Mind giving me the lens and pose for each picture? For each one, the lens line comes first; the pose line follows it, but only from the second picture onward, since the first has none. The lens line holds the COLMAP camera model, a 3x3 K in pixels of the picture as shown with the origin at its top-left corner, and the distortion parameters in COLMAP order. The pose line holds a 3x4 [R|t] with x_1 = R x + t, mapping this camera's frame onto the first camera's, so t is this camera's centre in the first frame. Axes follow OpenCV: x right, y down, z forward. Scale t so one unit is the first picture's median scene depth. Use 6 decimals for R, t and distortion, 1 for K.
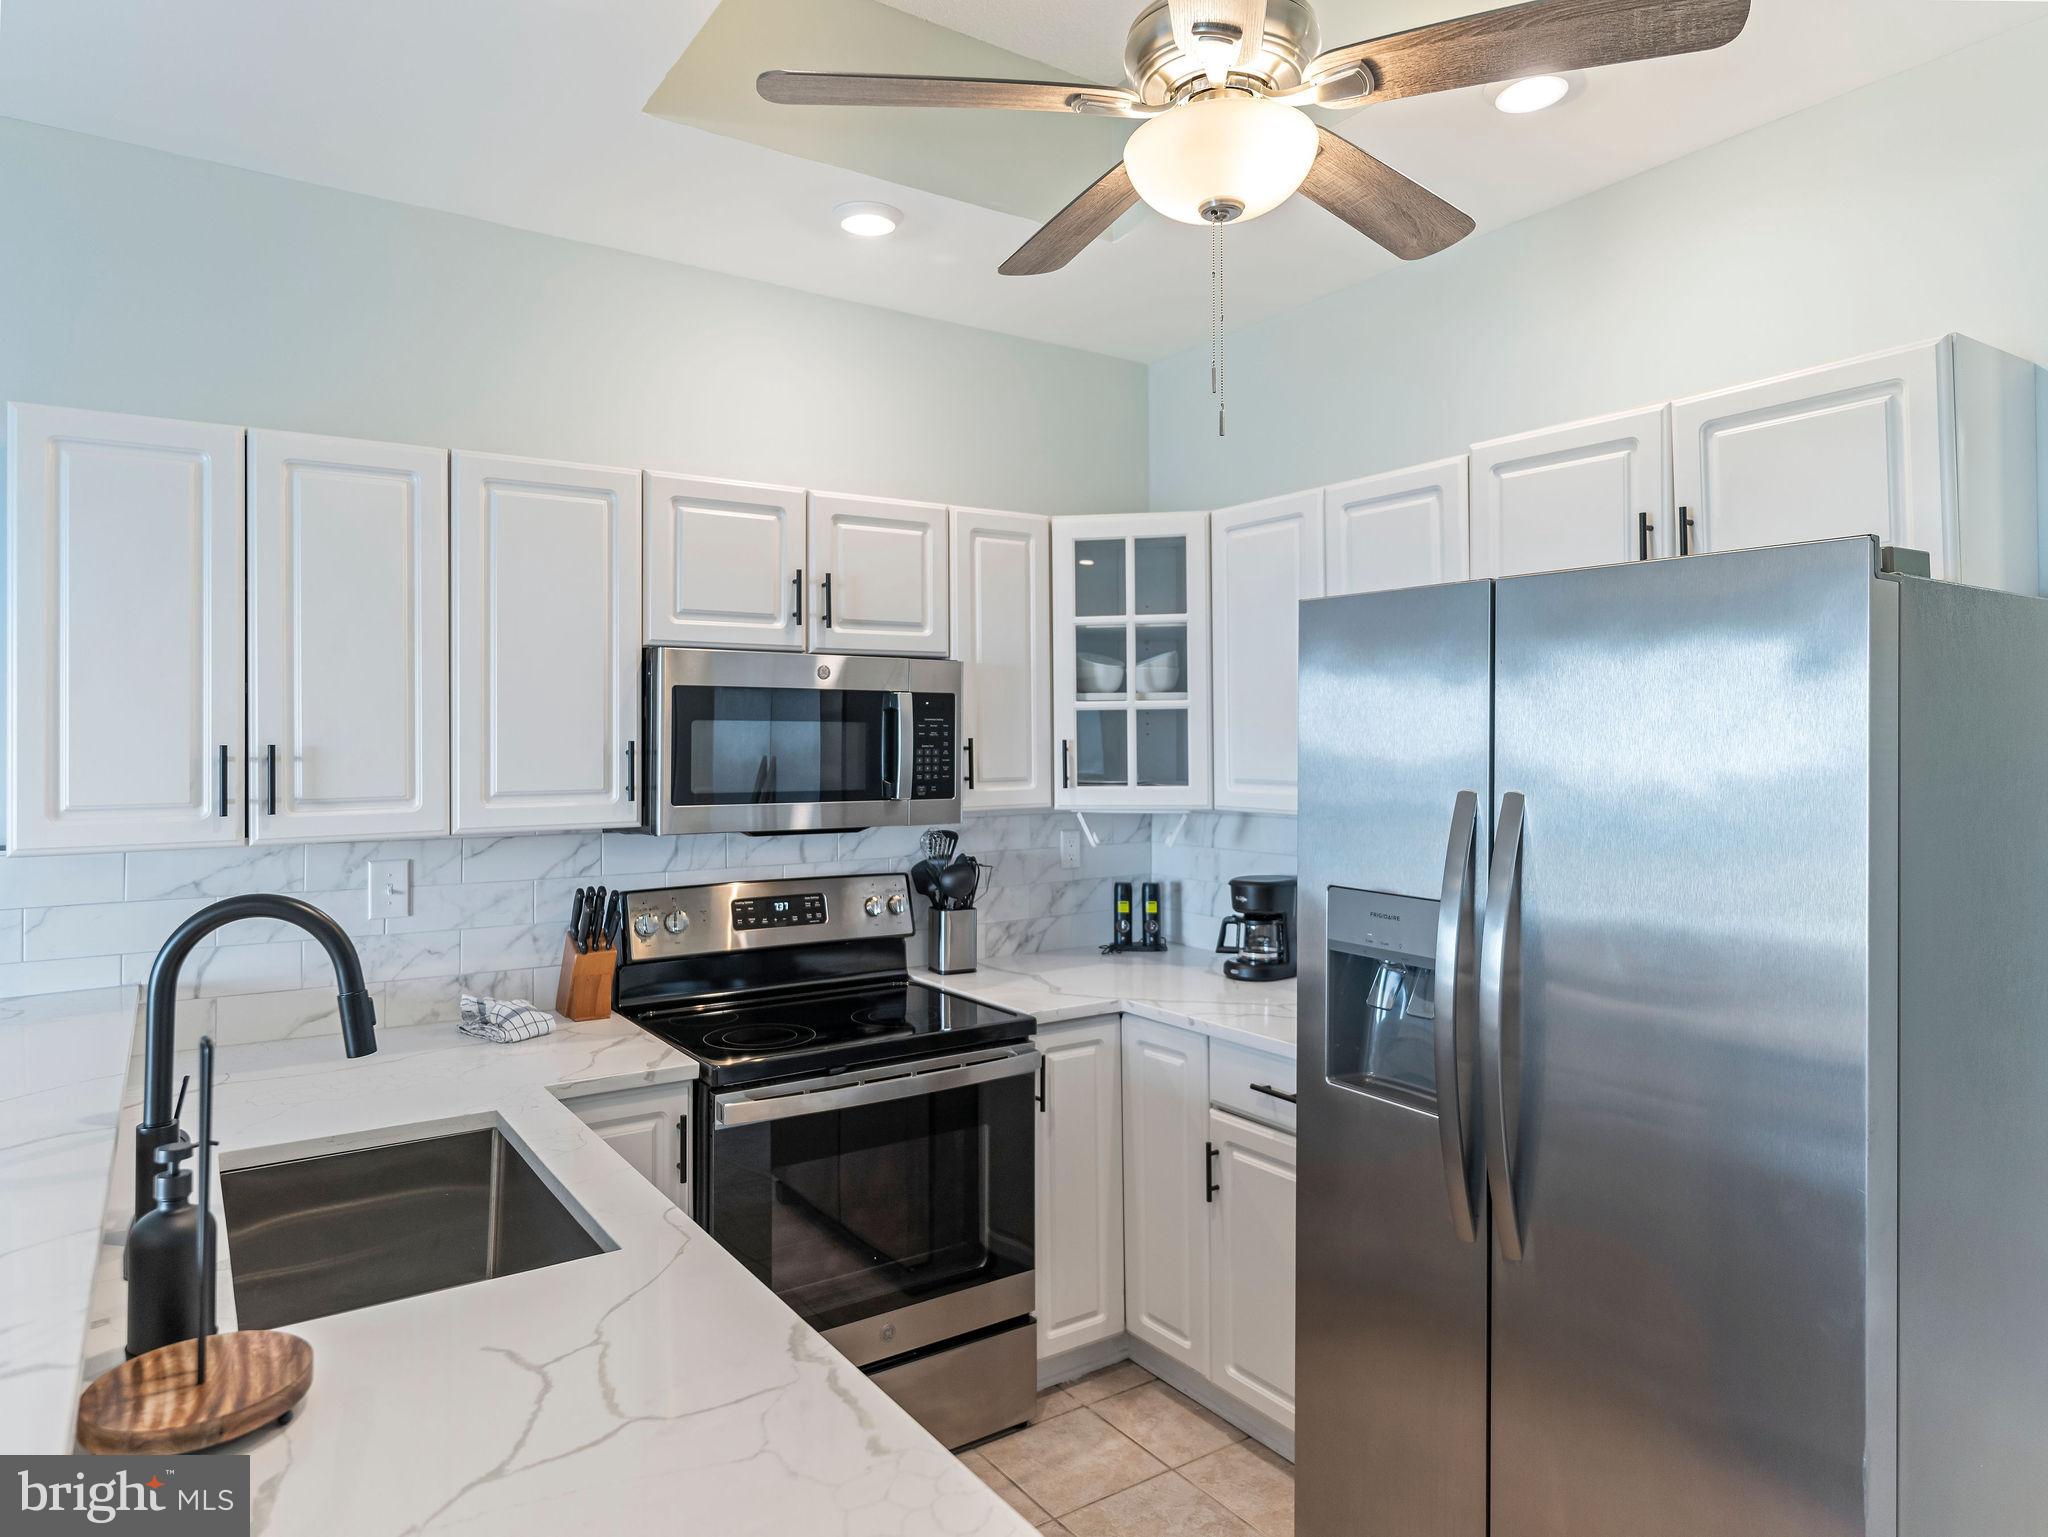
lens RADIAL K [[1238.7, 0, 1020.3], [0, 1238.7, 737.3], [0, 0, 1]] dist [-0.000007, 0.000006]
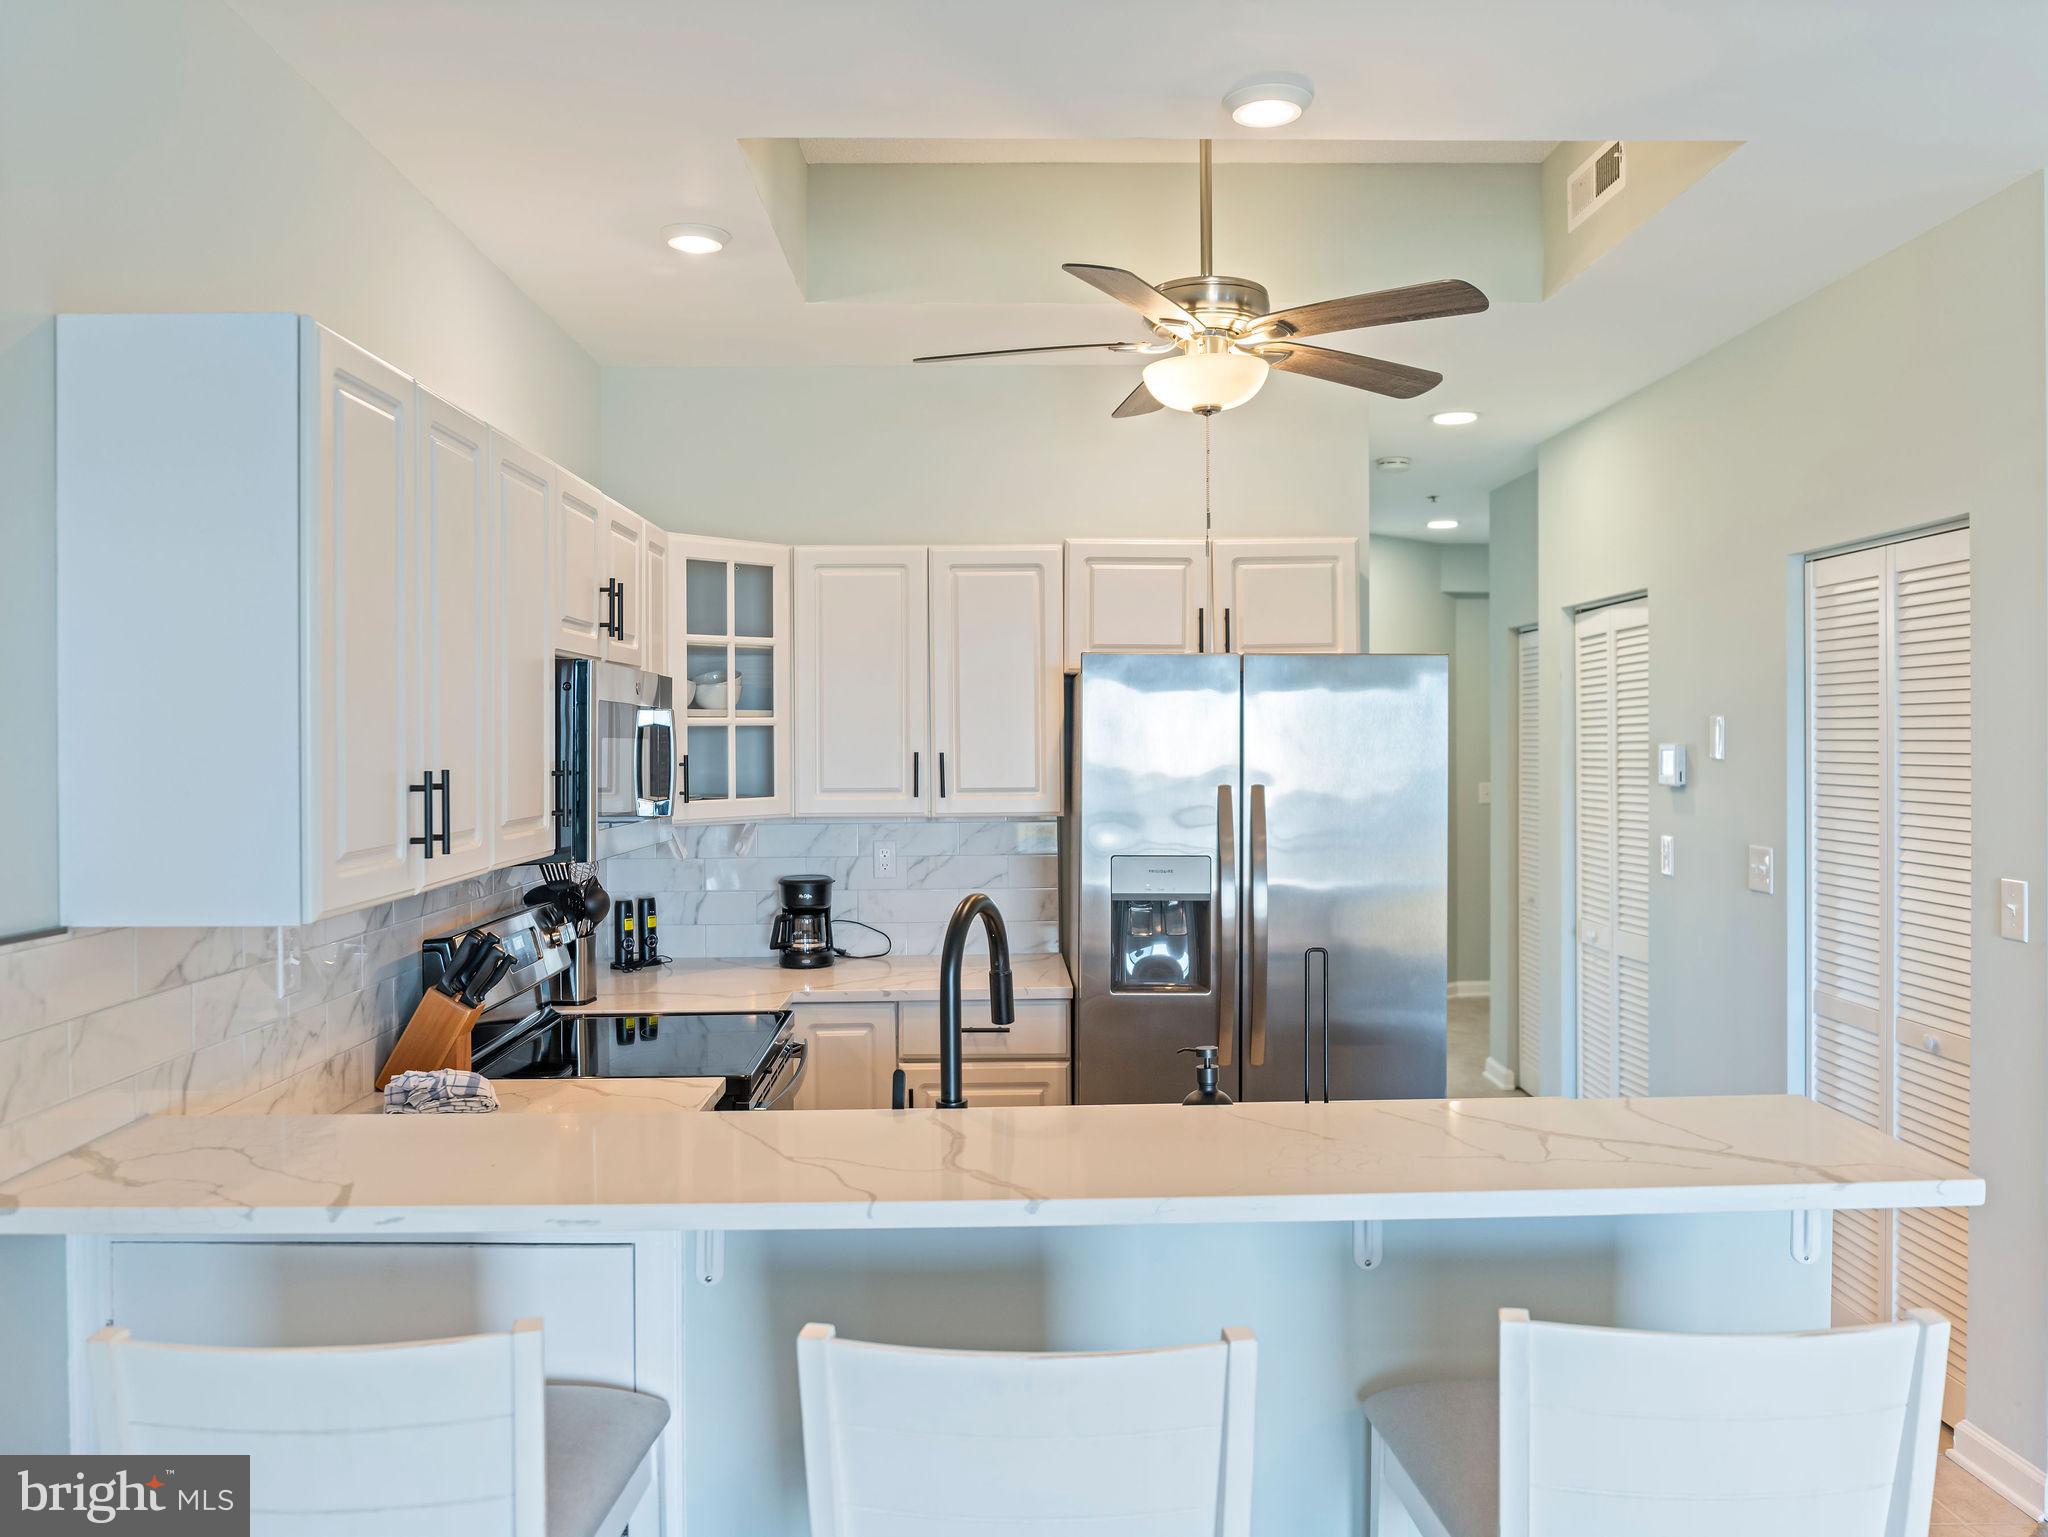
lens RADIAL K [[1527.1, 0, 1024.0], [0, 1527.1, 768.5], [0, 0, 1]] dist [-0.010196, -0.006462]
pose [[0.548973, -0.016228, 0.835683, -0.922020], [0.002697, 0.999841, 0.017644, -0.009034], [-0.835836, -0.007432, 0.548929, 0.087651]]
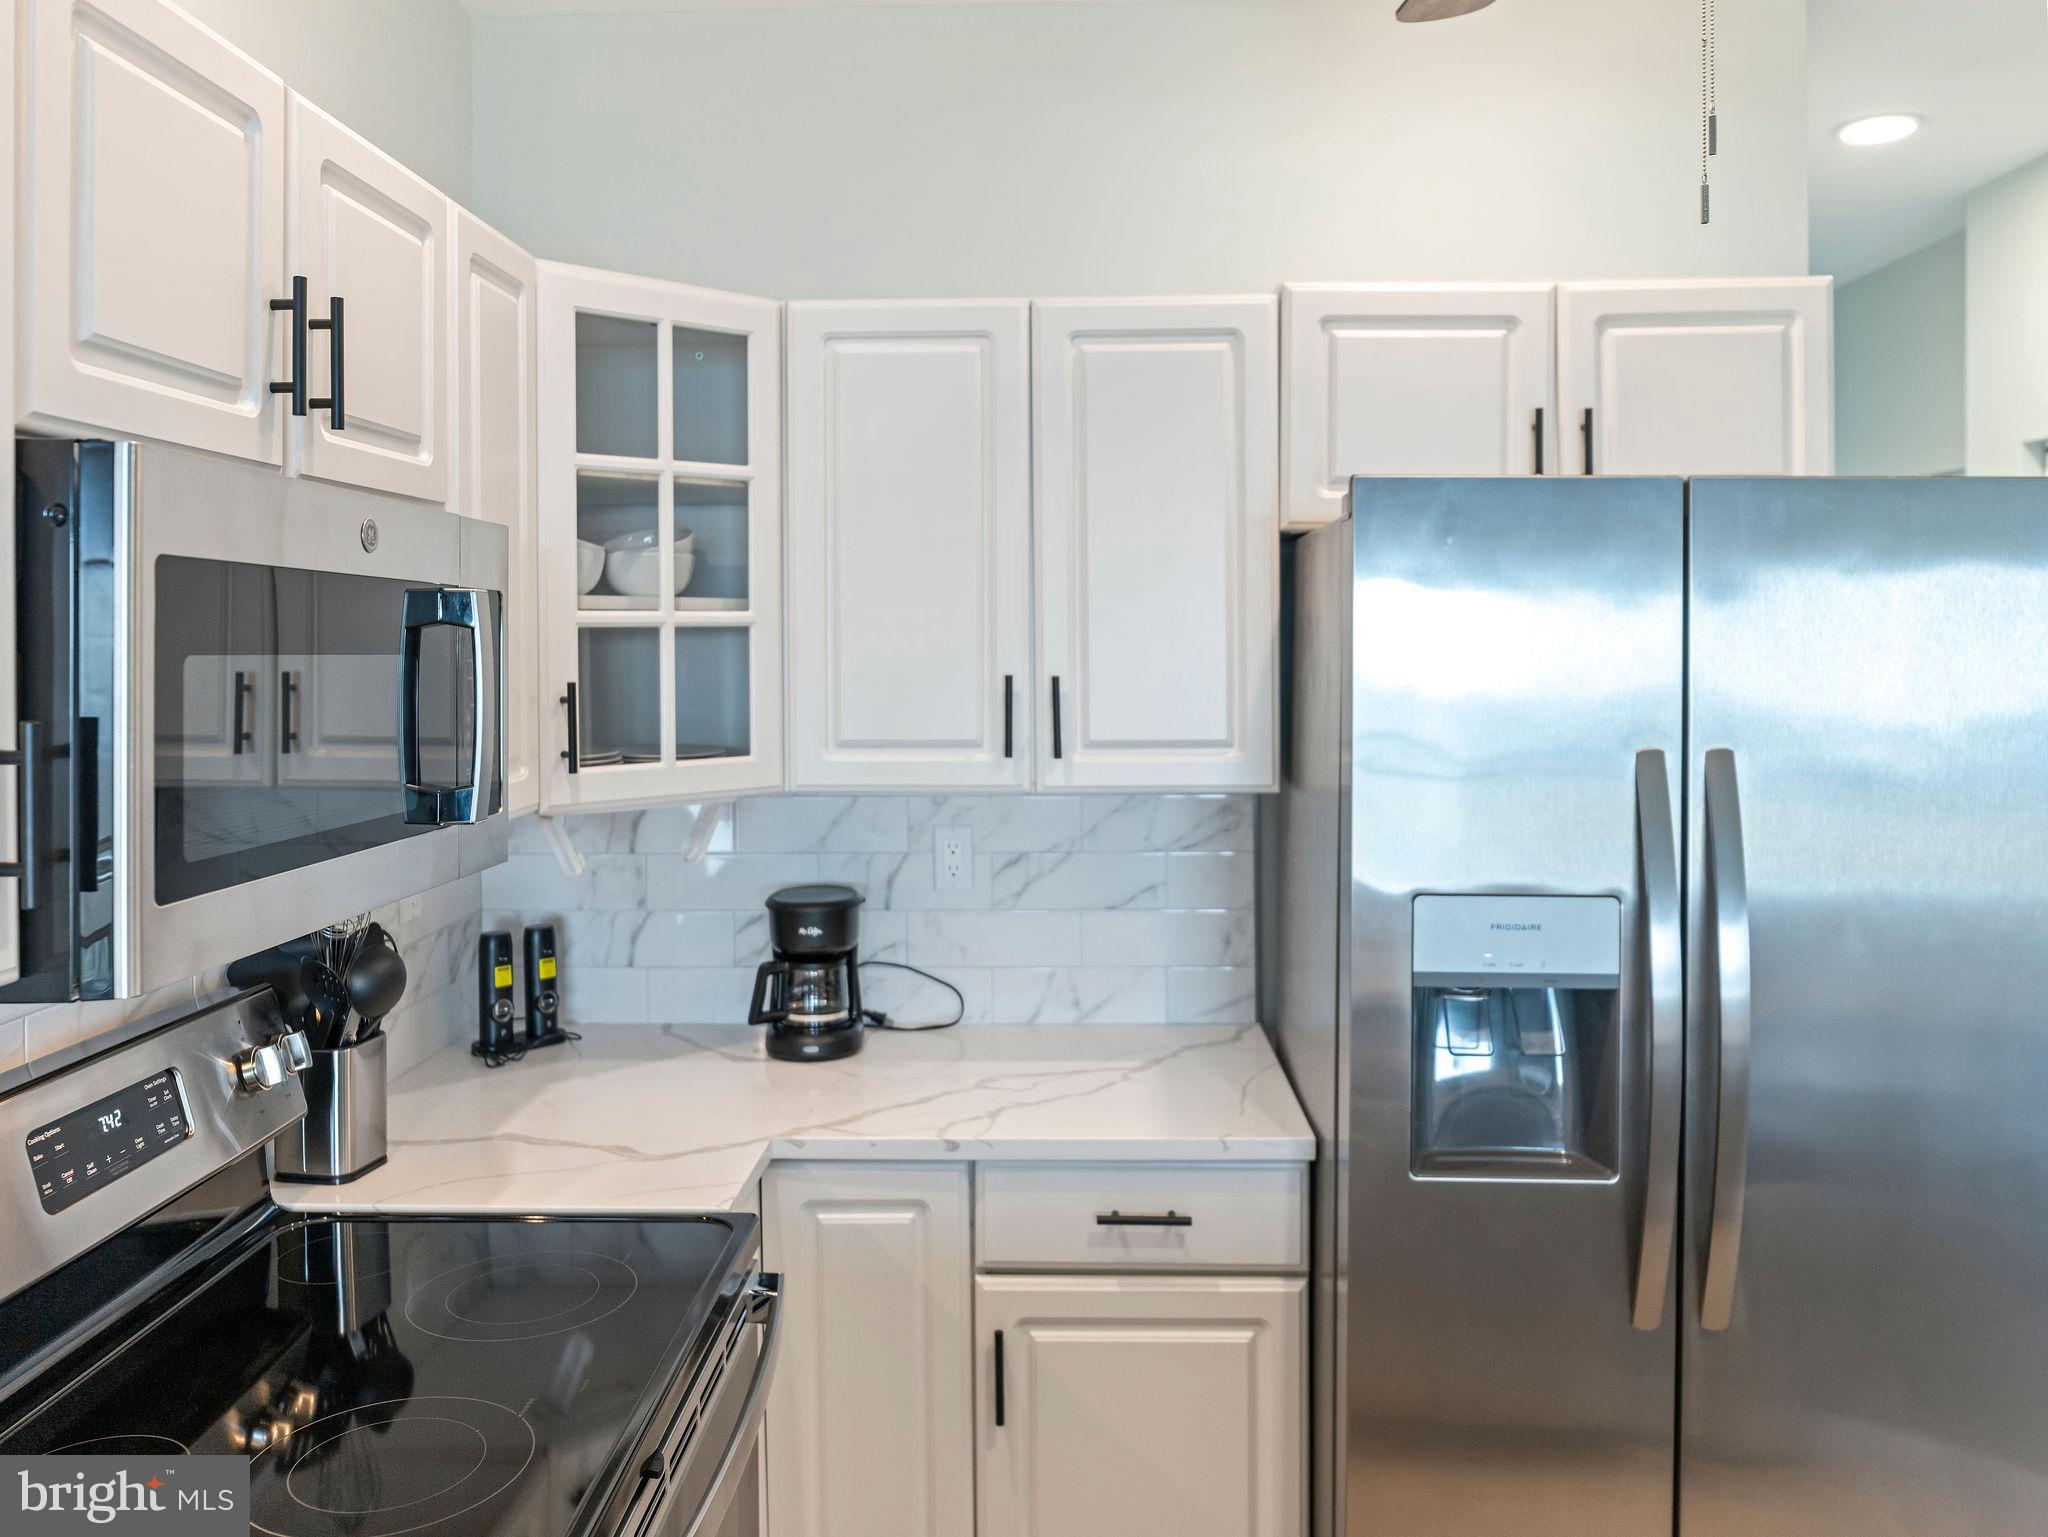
lens RADIAL K [[1574.3, 0, 1032.9], [0, 1574.3, 680.8], [0, 0, 1]] dist [-0.011152, -0.004844]
pose [[0.590073, -0.019018, 0.807126, -0.422097], [0.002003, 0.999754, 0.022093, -0.014338], [-0.807347, -0.011420, 0.589966, 0.473987]]
